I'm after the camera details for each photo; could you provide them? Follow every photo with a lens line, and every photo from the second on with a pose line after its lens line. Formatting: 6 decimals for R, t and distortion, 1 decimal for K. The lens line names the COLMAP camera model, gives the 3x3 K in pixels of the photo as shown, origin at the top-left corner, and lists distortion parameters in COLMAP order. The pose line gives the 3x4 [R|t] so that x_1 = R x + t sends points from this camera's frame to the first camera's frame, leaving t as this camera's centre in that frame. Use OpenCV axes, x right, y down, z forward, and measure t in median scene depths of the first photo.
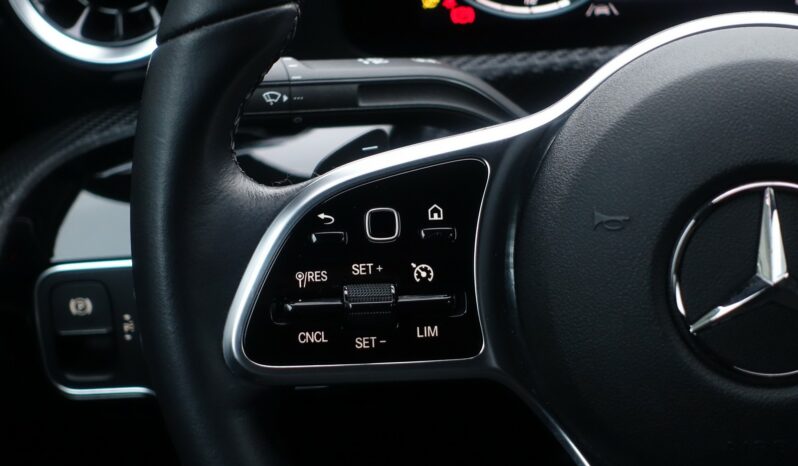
lens RADIAL K [[1791.7, 0, 397.6], [0, 1791.7, 235.0], [0, 0, 1]] dist [-0.247665, 0.000000]
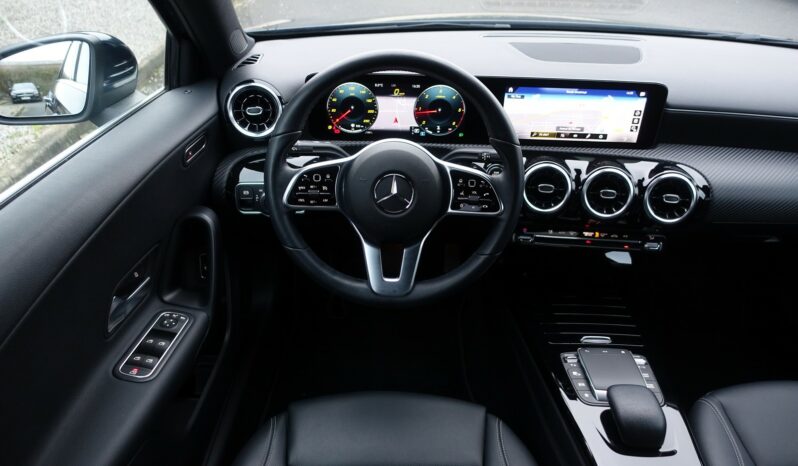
lens RADIAL K [[546.2, 0, 400.7], [0, 546.2, 232.5], [0, 0, 1]] dist [-0.004791, 0.001088]
pose [[0.987190, 0.044649, 0.153172, -0.004591], [-0.057696, 0.994976, 0.081815, 0.007180], [-0.148750, -0.089604, 0.984807, -0.507503]]
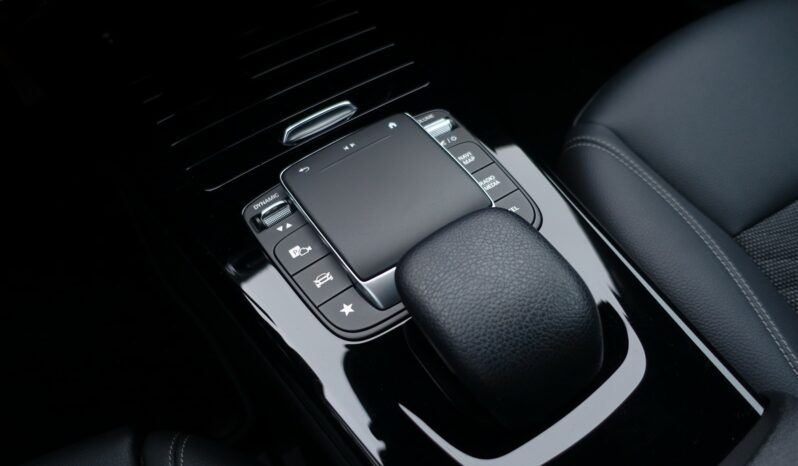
lens RADIAL K [[546.2, 0, 400.9], [0, 546.2, 230.4], [0, 0, 1]] dist [-0.004791, 0.001088]
pose [[0.764075, -0.499185, 0.408662, 0.648852], [0.282848, 0.828543, 0.483233, 0.279302], [-0.579816, -0.253637, 0.774262, 0.510286]]
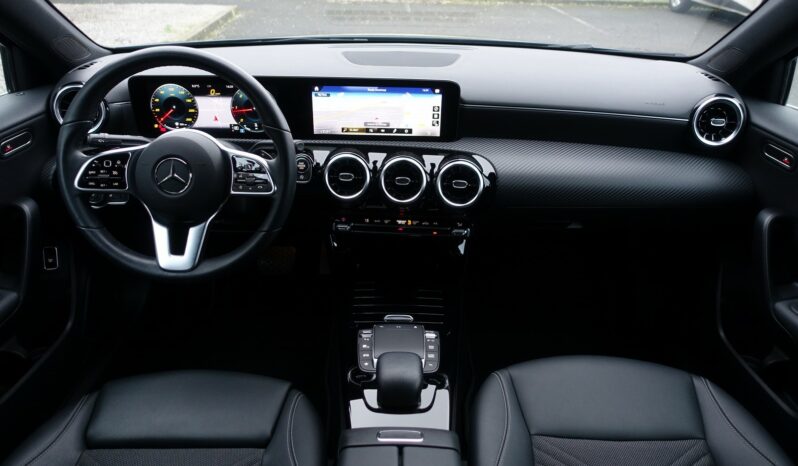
lens RADIAL K [[546.2, 0, 399.0], [0, 546.2, 230.6], [0, 0, 1]] dist [-0.004791, 0.001088]
pose [[0.987028, 0.041615, 0.155064, 0.603168], [-0.044967, 0.998823, 0.018168, 0.124850], [-0.154125, -0.024906, 0.987737, -0.745441]]
